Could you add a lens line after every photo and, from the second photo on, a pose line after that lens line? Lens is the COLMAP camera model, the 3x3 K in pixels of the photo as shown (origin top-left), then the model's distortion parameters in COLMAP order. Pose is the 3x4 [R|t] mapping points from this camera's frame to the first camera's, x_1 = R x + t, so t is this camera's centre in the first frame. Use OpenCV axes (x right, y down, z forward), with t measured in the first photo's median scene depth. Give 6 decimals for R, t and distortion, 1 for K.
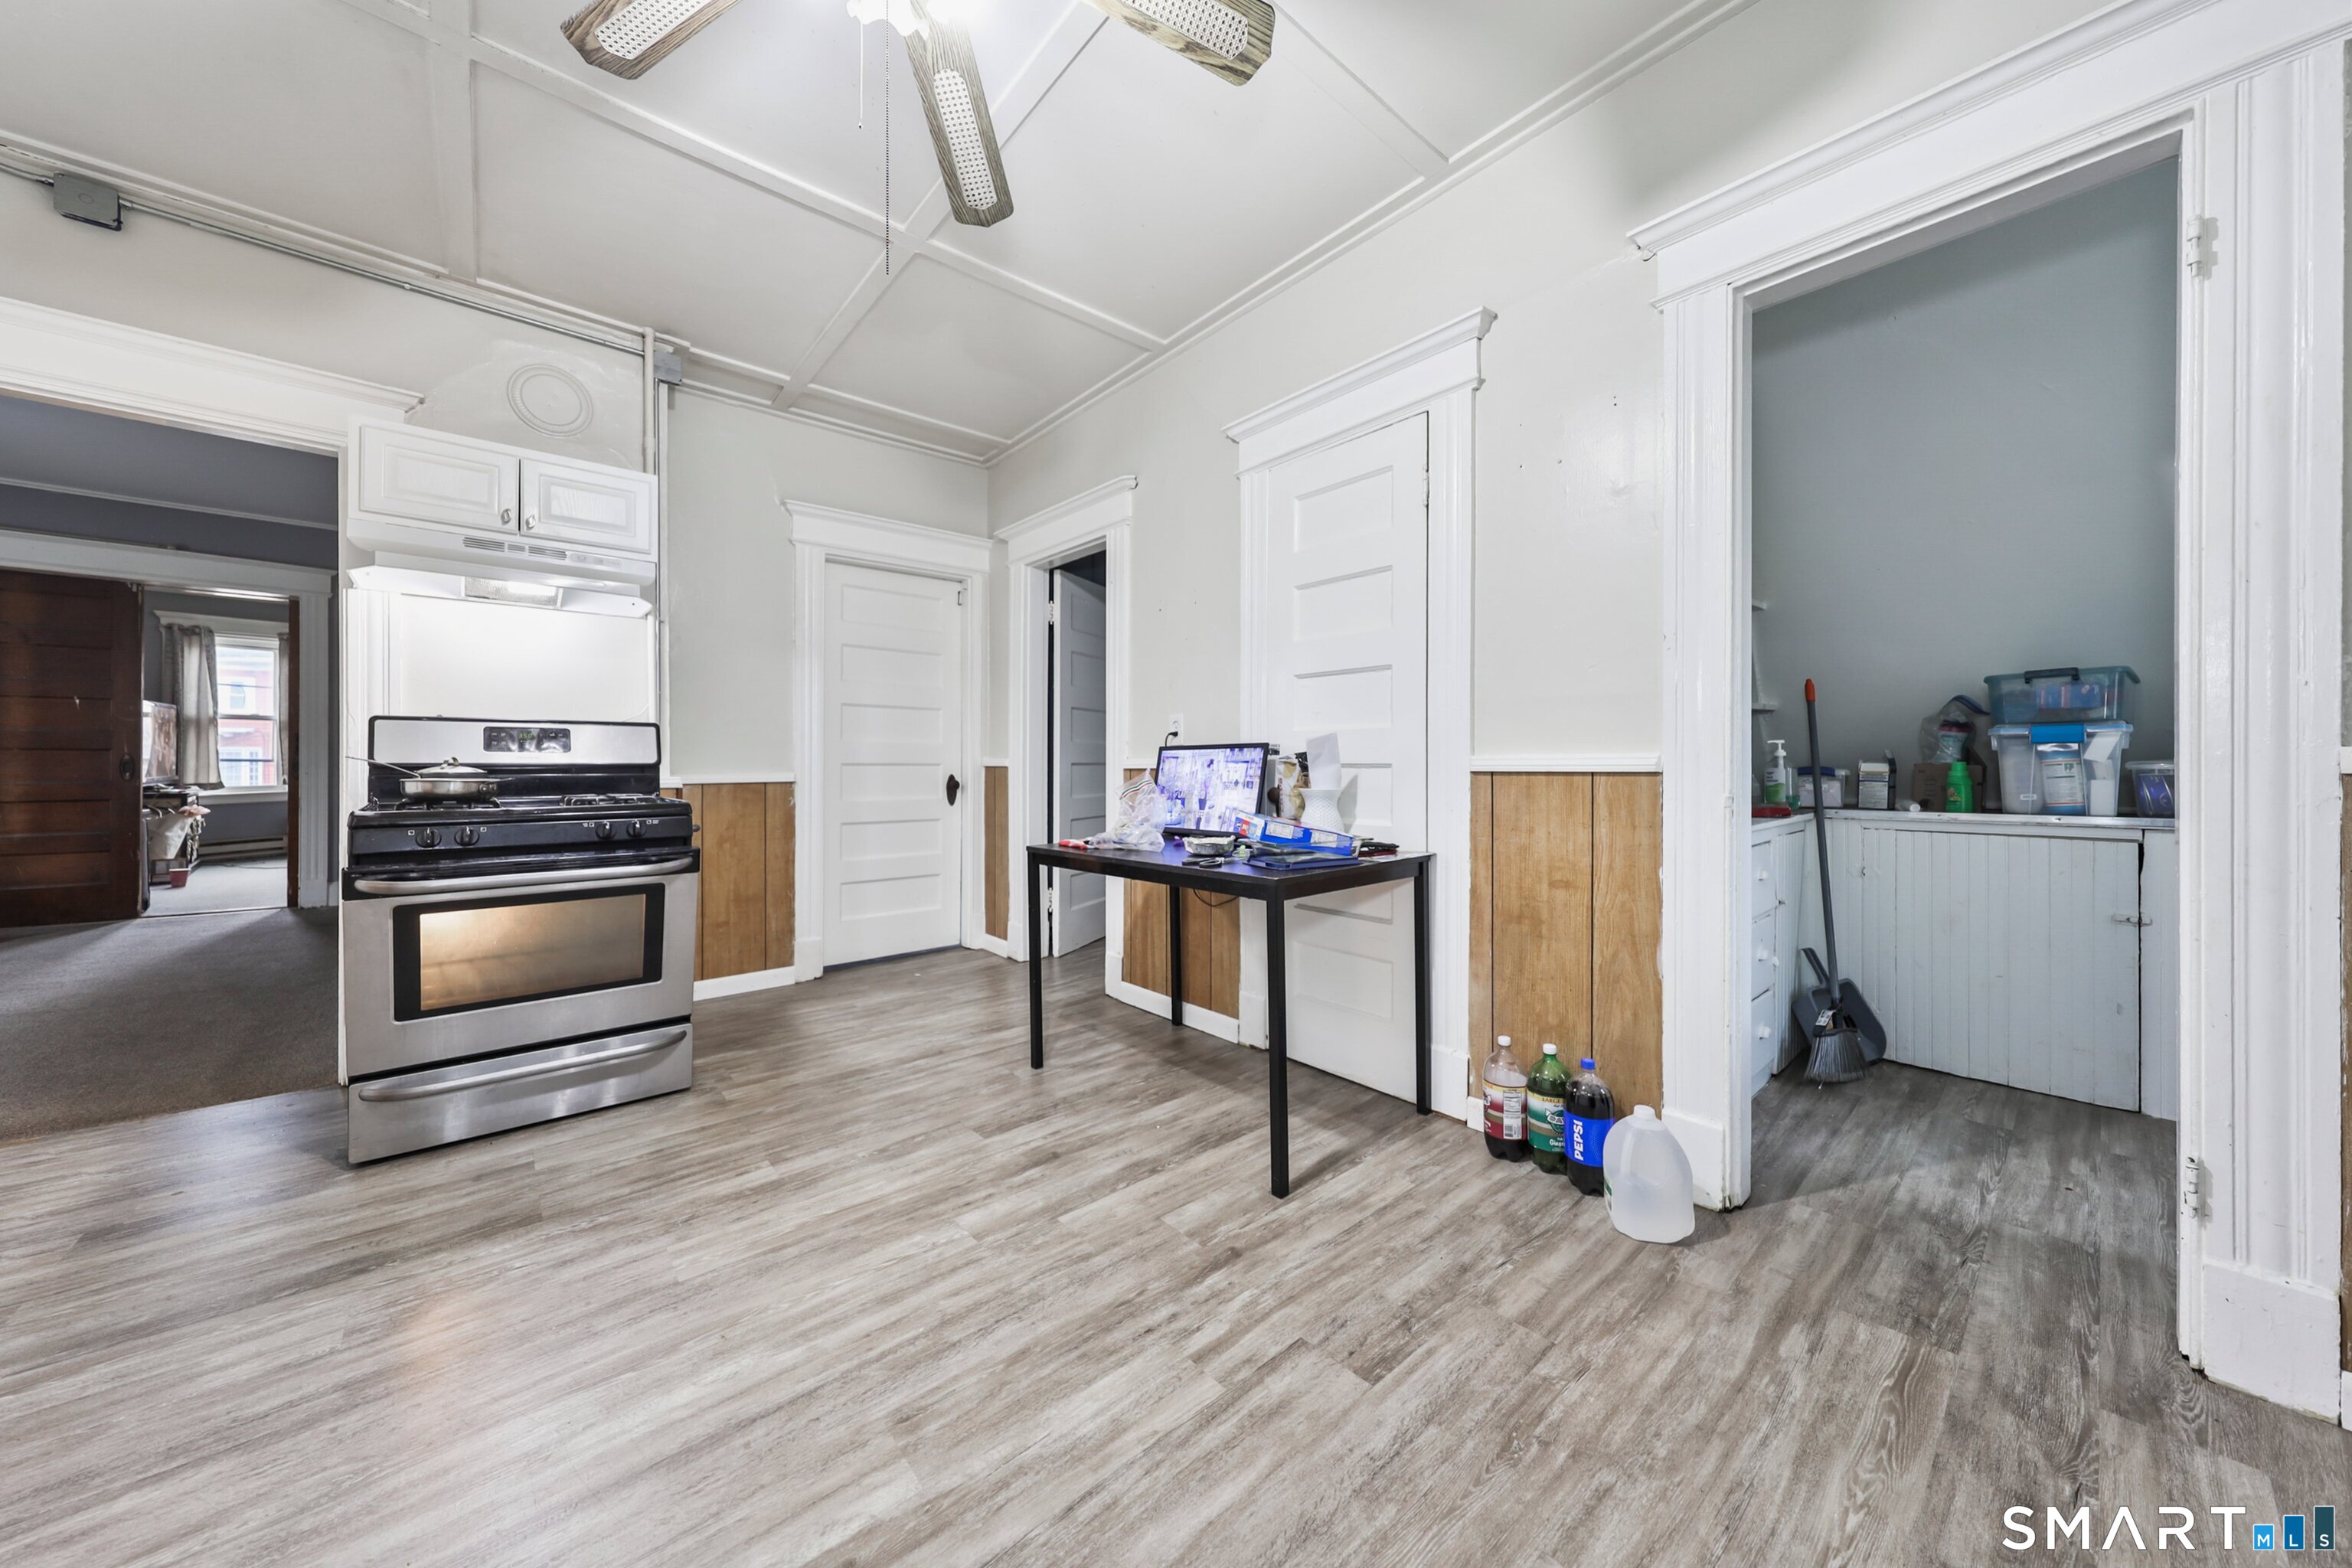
lens RADIAL K [[806.0, 0, 1183.2], [0, 806.0, 769.6], [0, 0, 1]] dist [0.000542, 0.000102]
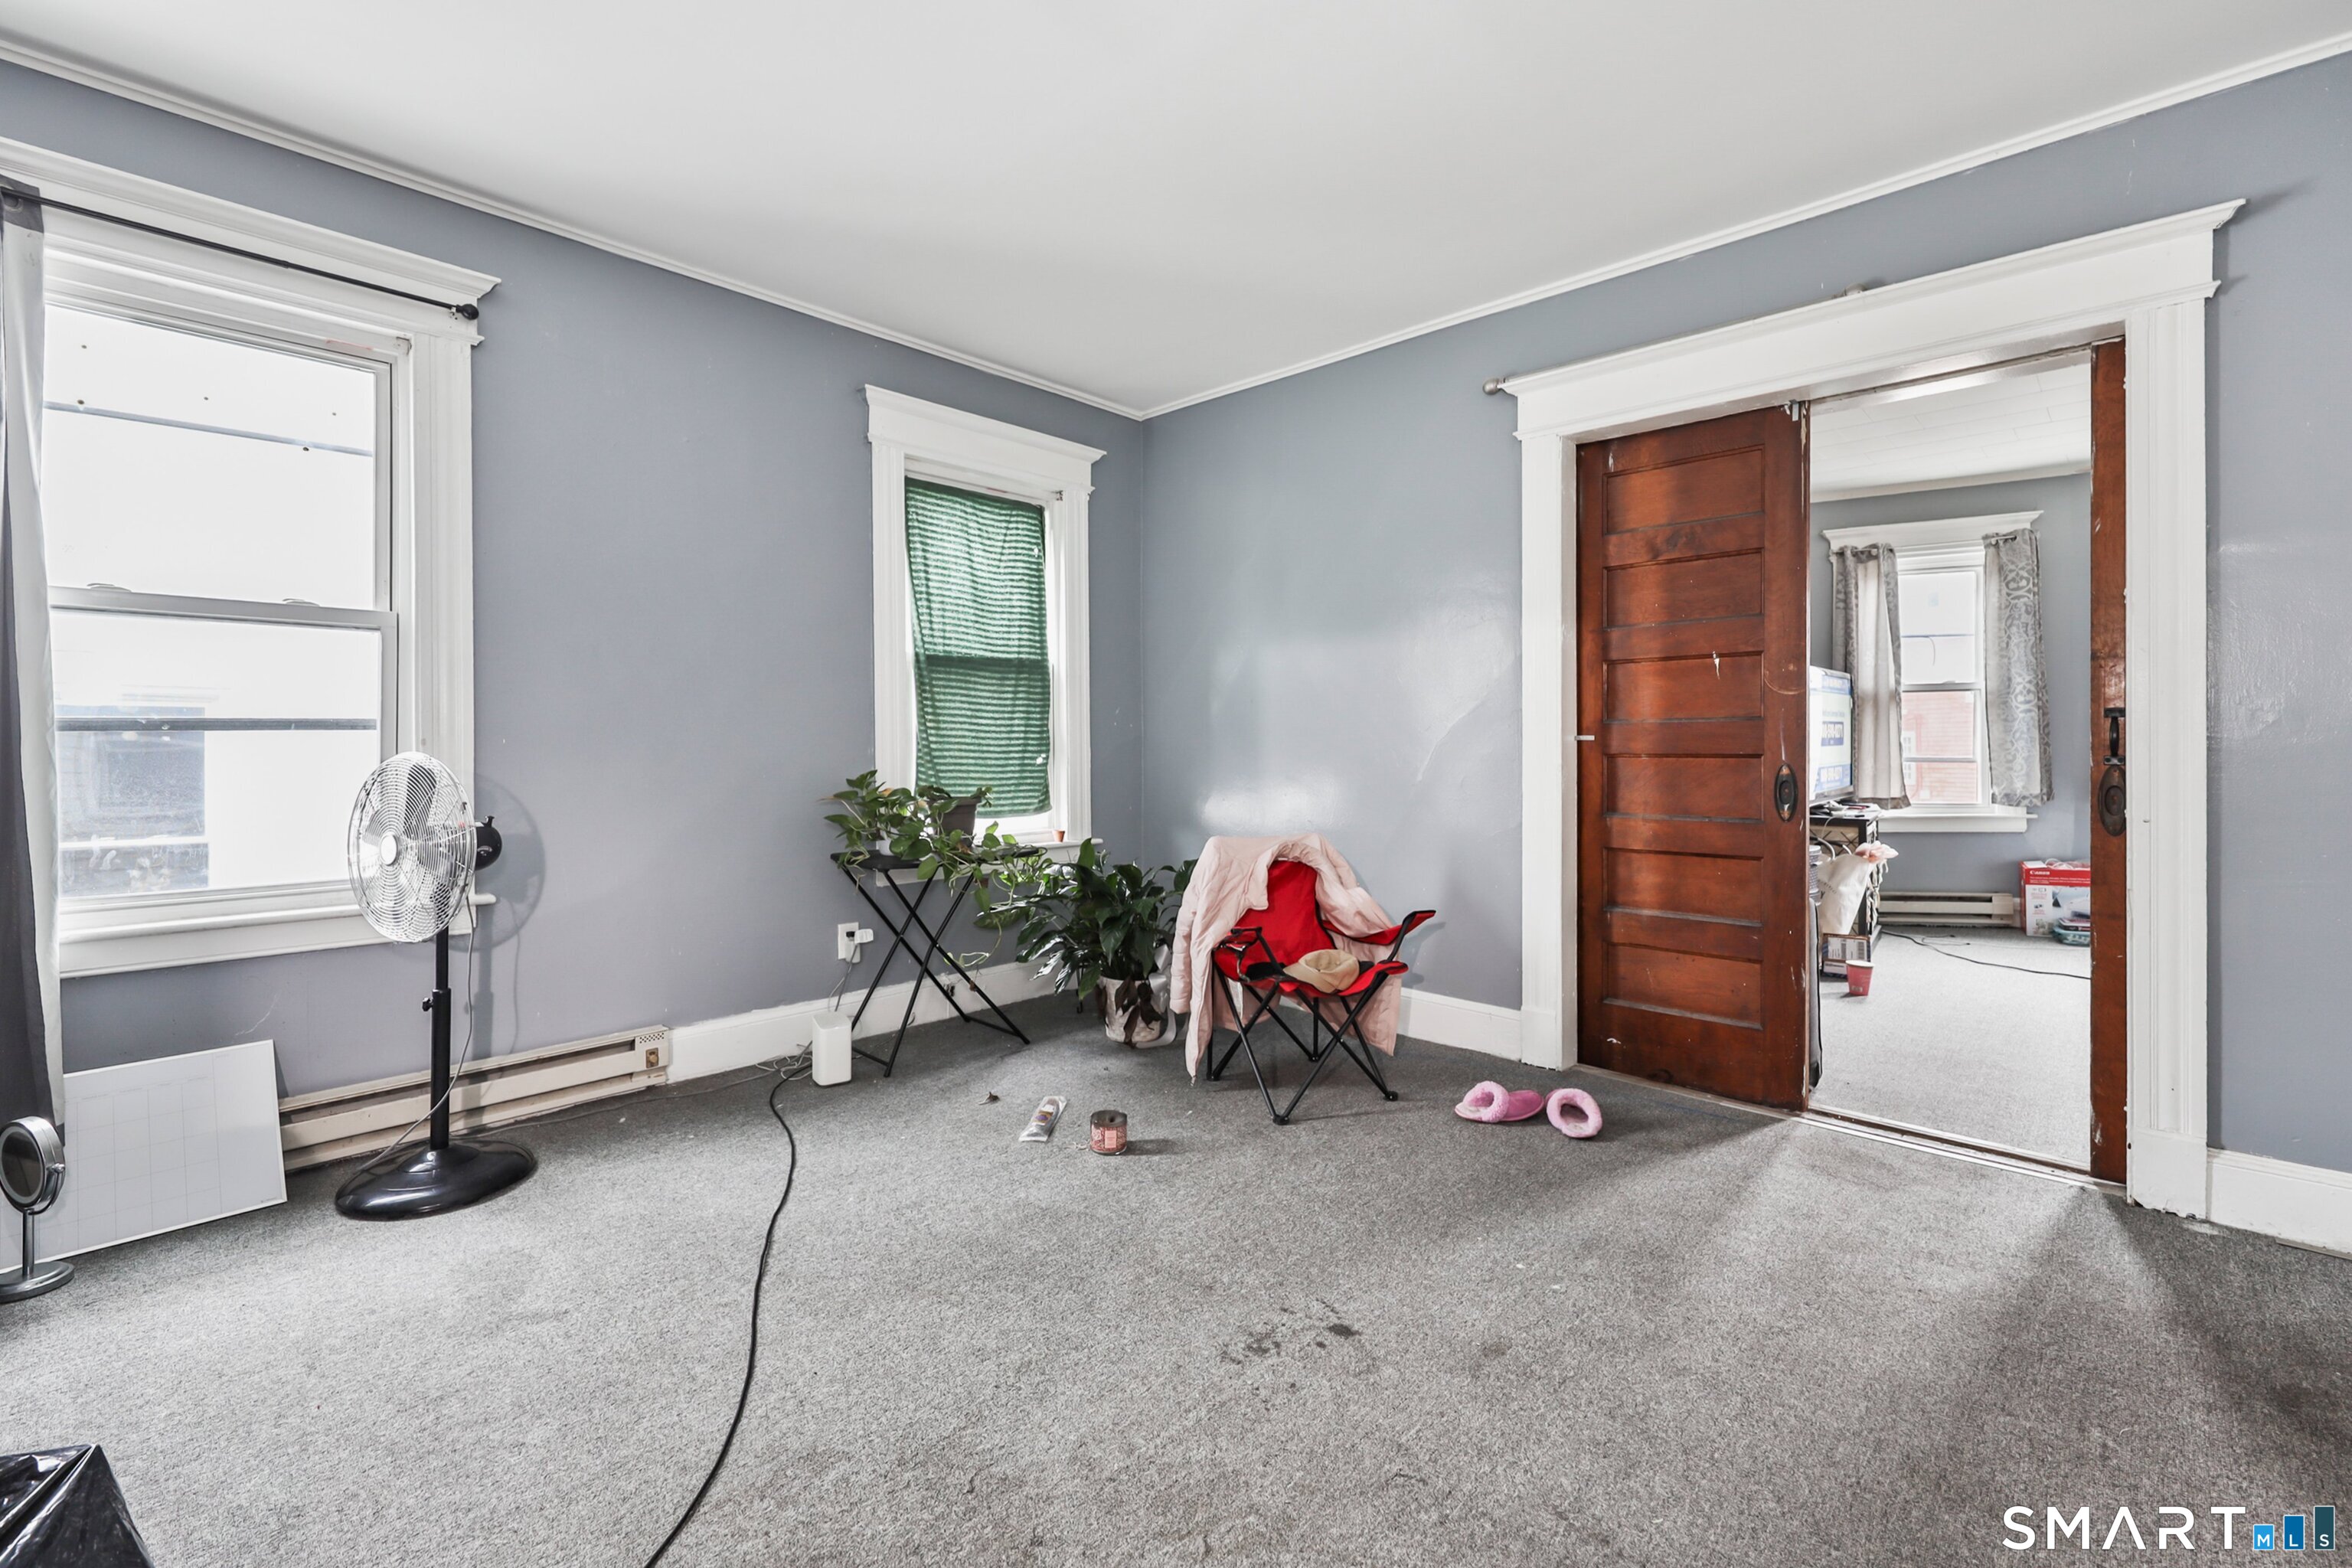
lens RADIAL K [[1020.0, 0, 1171.4], [0, 1020.0, 760.4], [0, 0, 1]] dist [0.000045, -0.000215]
pose [[0.096212, 0.002091, -0.995359, -0.539752], [0.004214, 0.999988, 0.002508, -0.017607], [0.995352, -0.004436, 0.096202, 0.421844]]
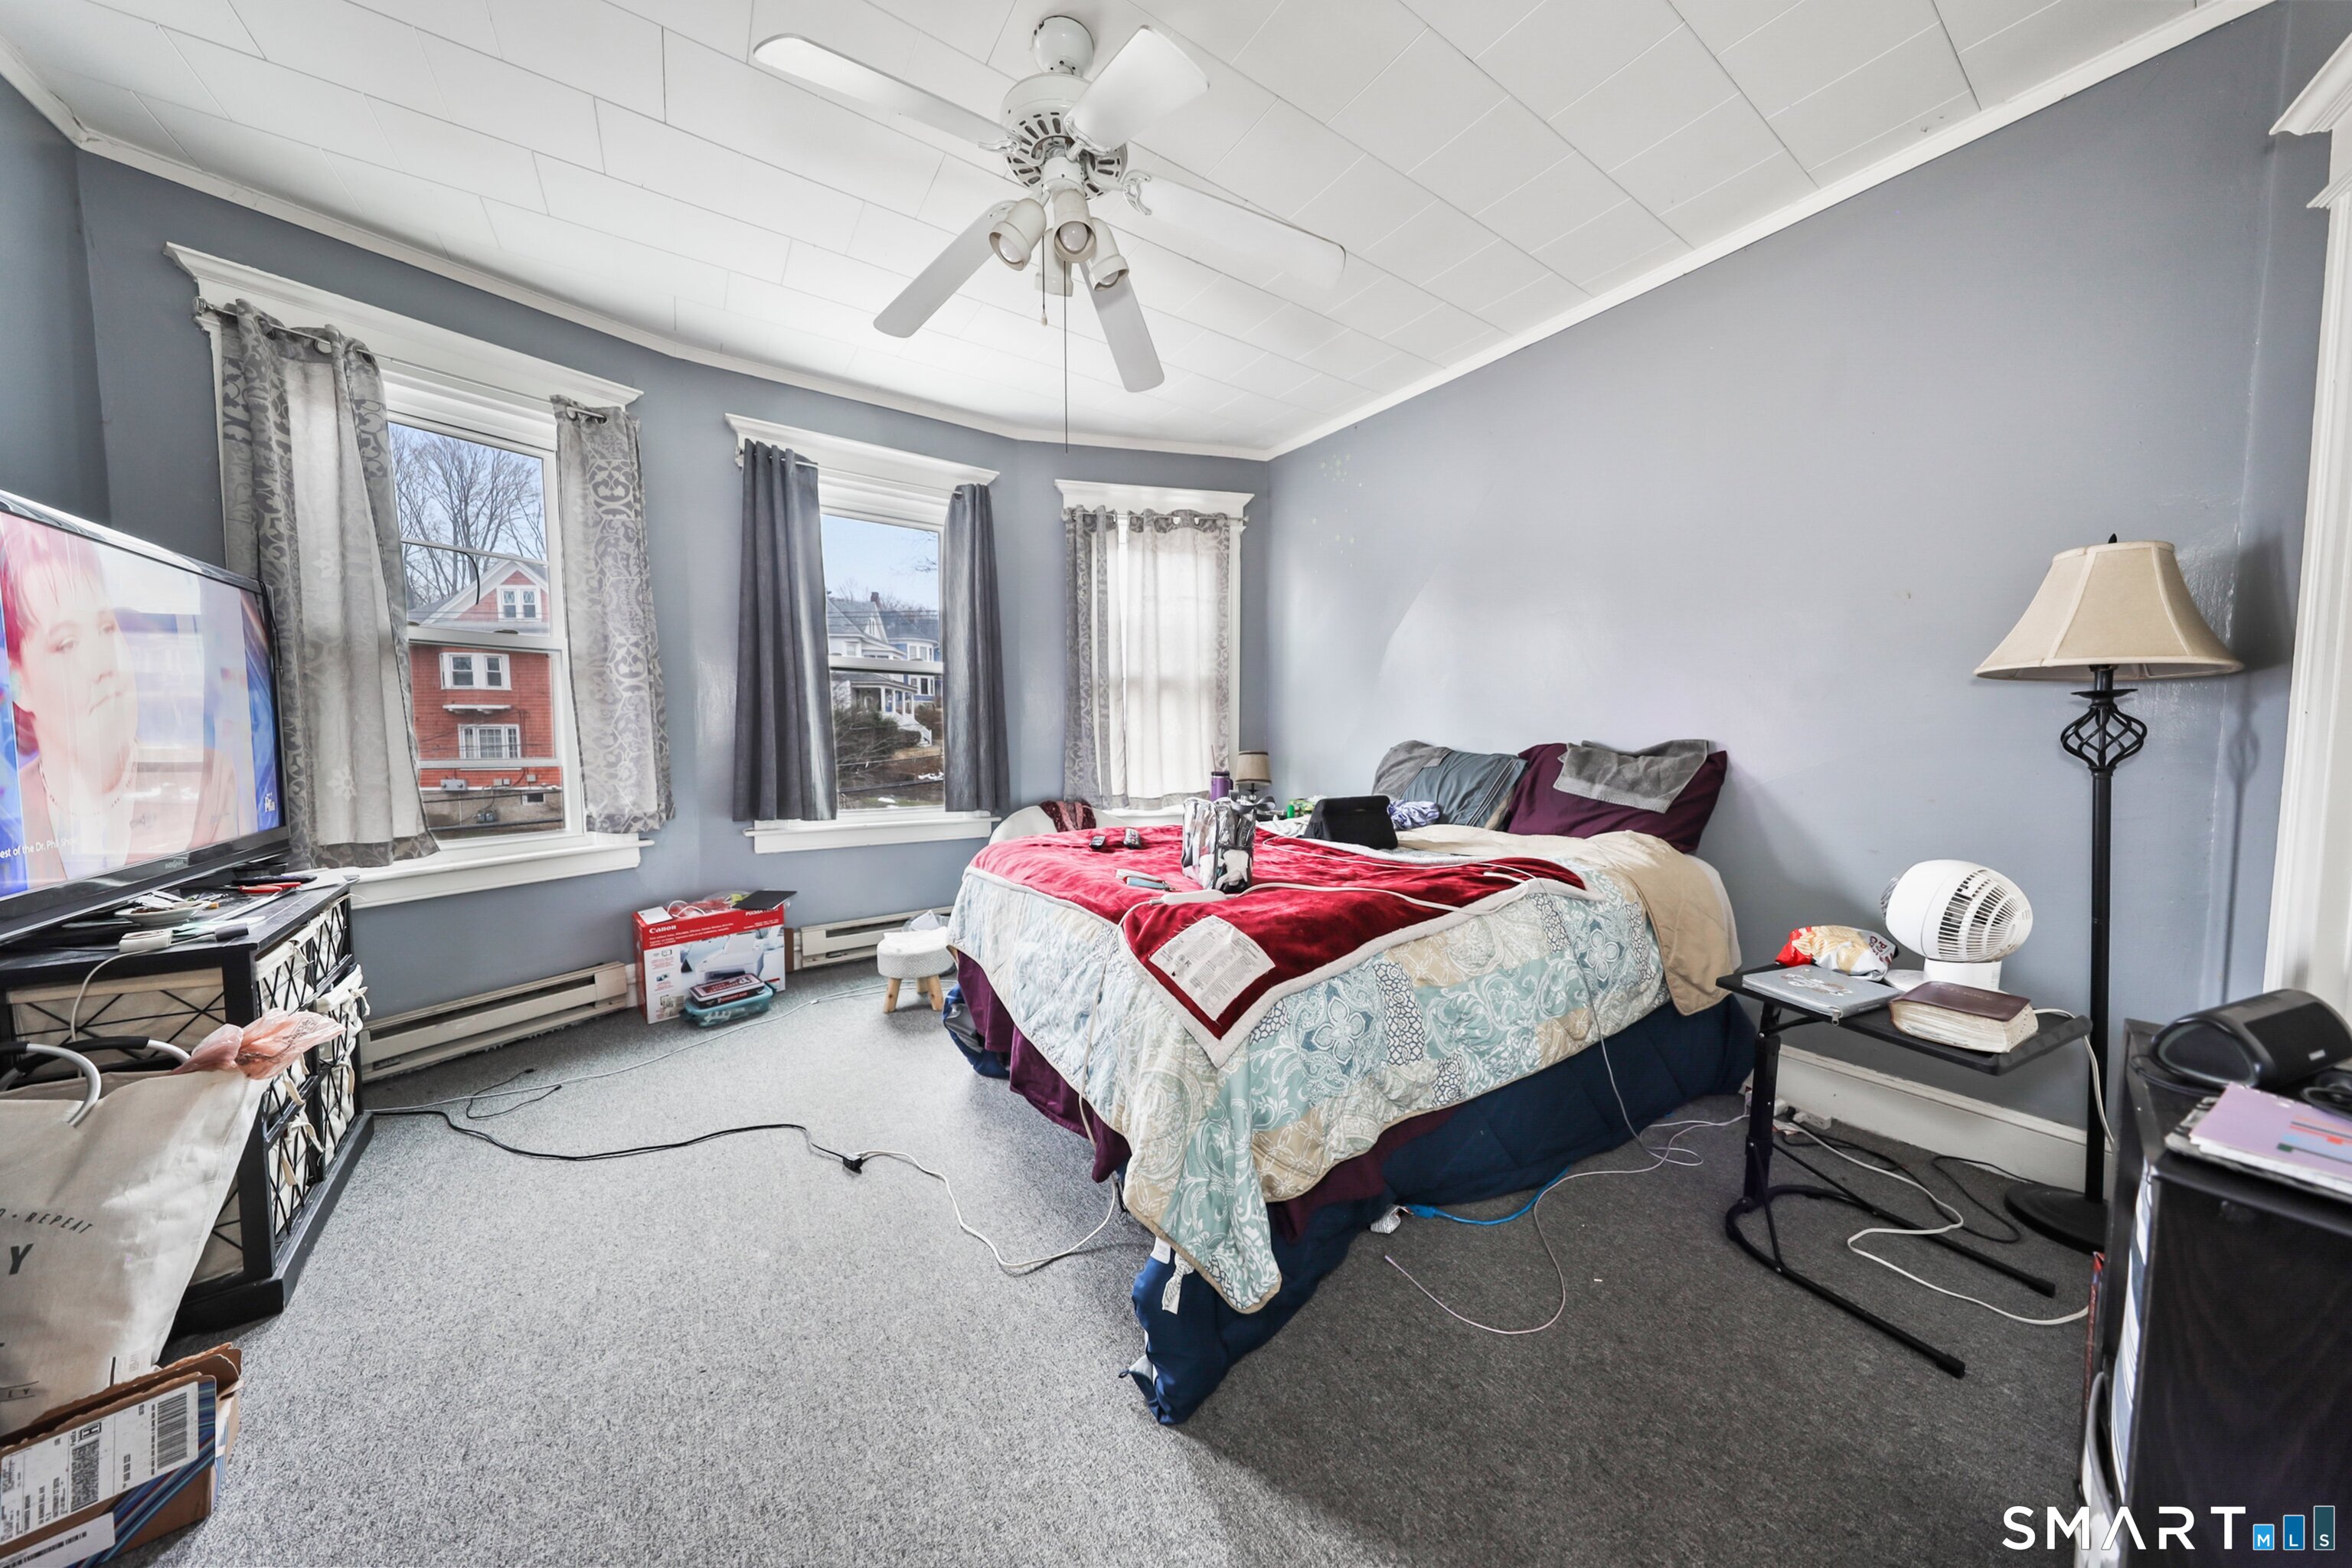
lens RADIAL K [[737.7, 0, 1175.1], [0, 737.7, 776.6], [0, 0, 1]] dist [0.001928, -0.000060]
pose [[0.991427, 0.006221, -0.130517, -0.949111], [0.001507, 0.998255, 0.059026, -0.027991], [0.130657, -0.058717, 0.989687, 0.828044]]
